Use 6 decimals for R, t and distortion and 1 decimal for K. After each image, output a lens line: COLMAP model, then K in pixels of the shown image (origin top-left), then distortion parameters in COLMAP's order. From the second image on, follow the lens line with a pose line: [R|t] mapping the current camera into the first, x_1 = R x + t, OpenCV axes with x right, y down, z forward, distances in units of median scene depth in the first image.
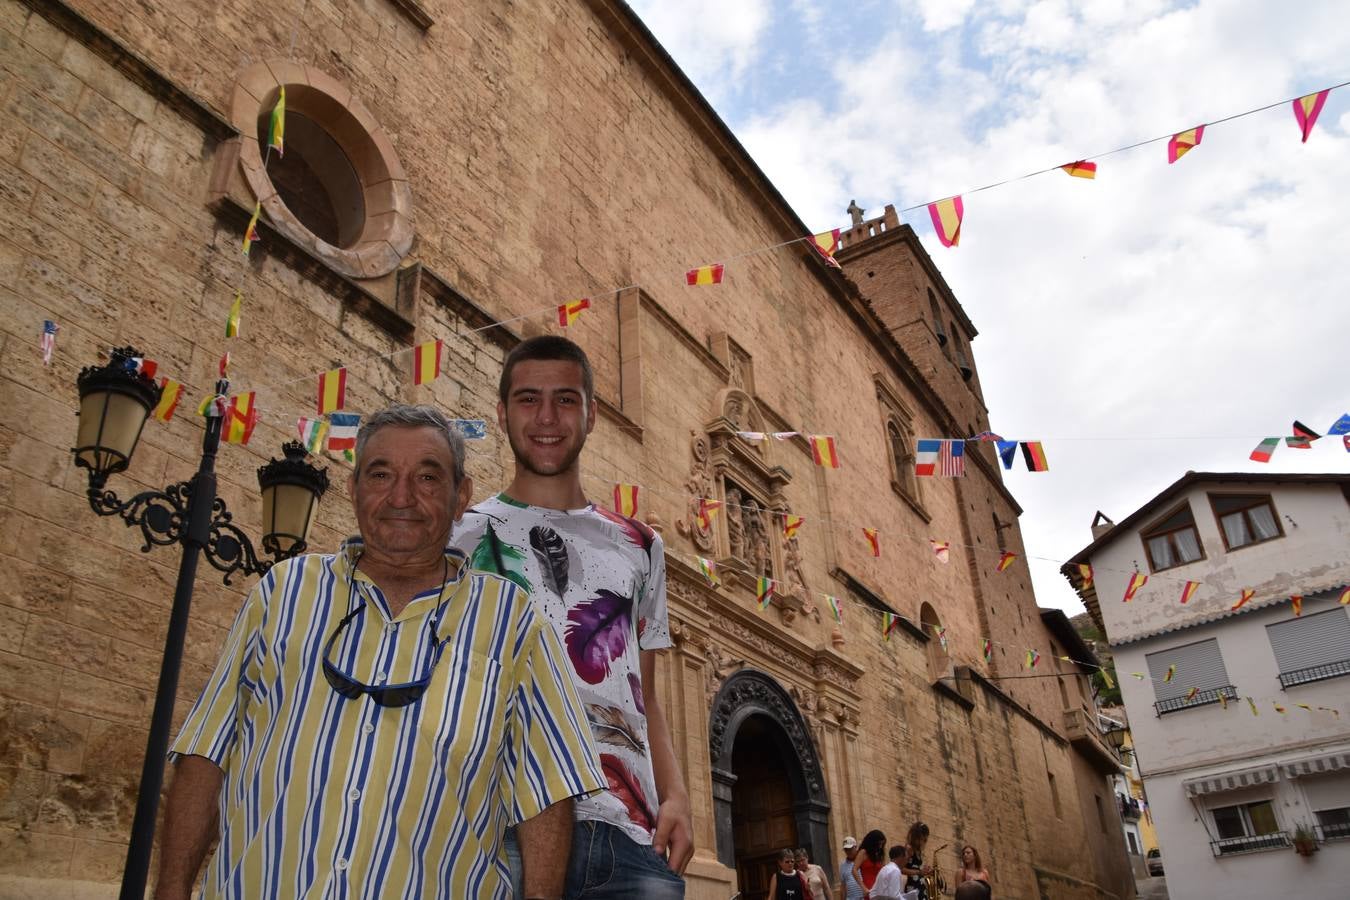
lens RADIAL K [[1079.5, 0, 675.0], [0, 1079.5, 450.0], [0, 0, 1]] dist [-0.167139, 0.138564]
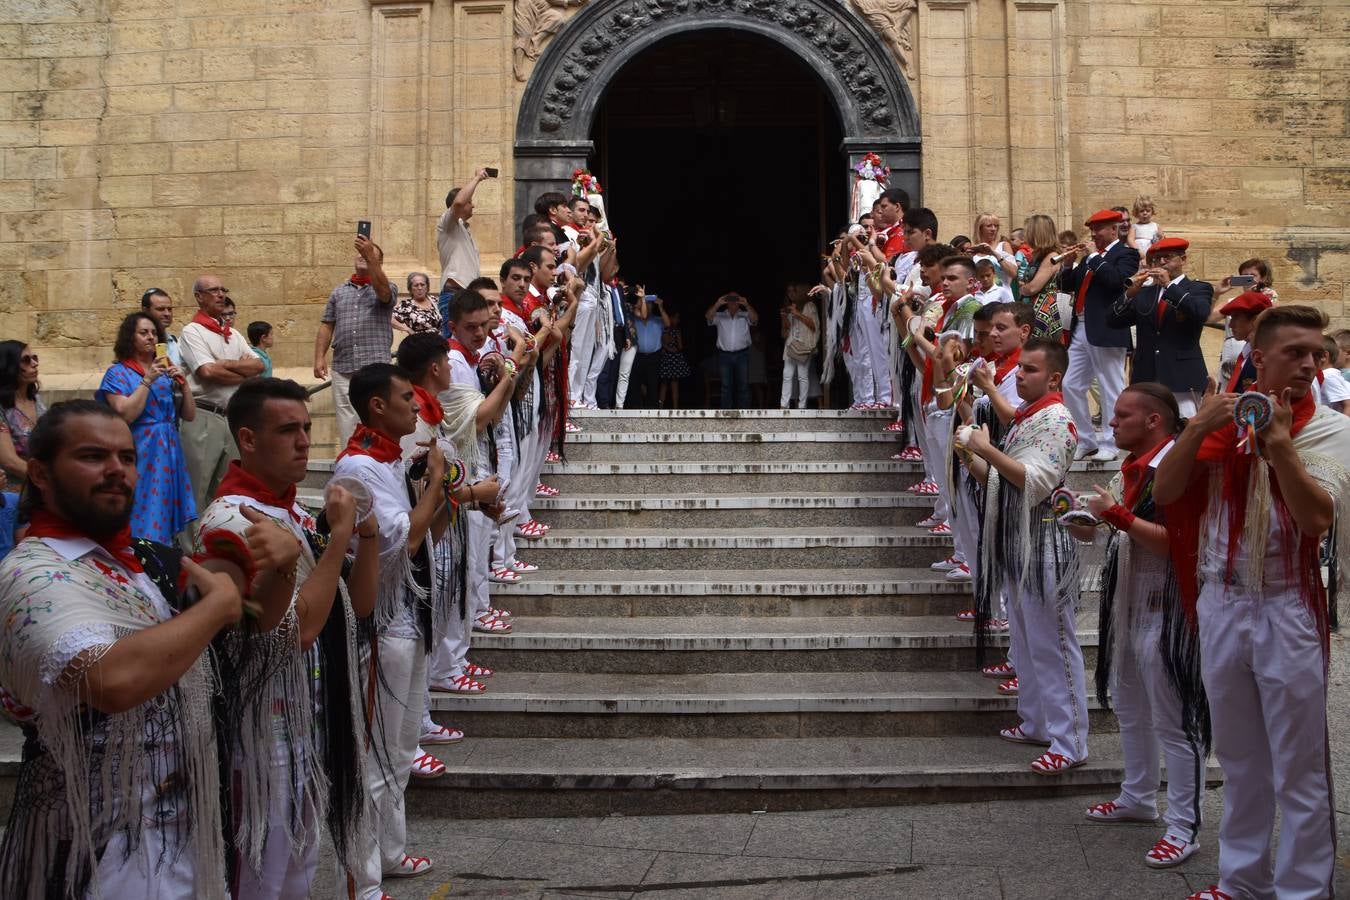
lens RADIAL K [[1079.5, 0, 675.0], [0, 1079.5, 450.0], [0, 0, 1]] dist [-0.167139, 0.138564]
pose [[0.510843, 0.063981, -0.857290, 0.539731], [0.404503, 0.862047, 0.305372, 0.223179], [0.758562, -0.502774, 0.414490, 0.497834]]
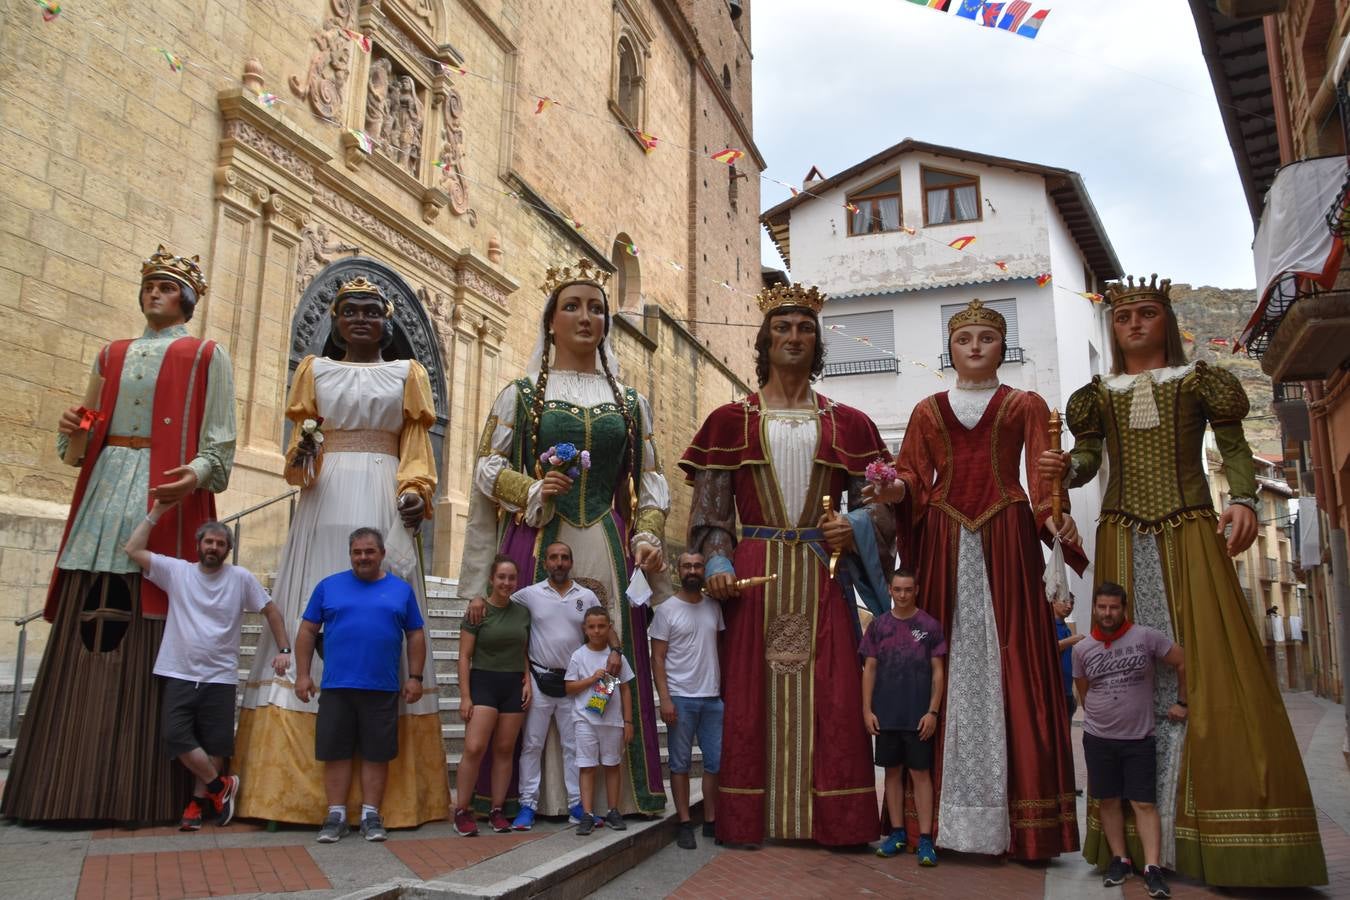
lens RADIAL K [[1079.5, 0, 675.0], [0, 1079.5, 450.0], [0, 0, 1]] dist [-0.167139, 0.138564]
pose [[0.969565, 0.100503, 0.223256, 0.117210], [-0.167892, 0.936622, 0.307492, 0.030374], [-0.178202, -0.335617, 0.924989, 0.058562]]
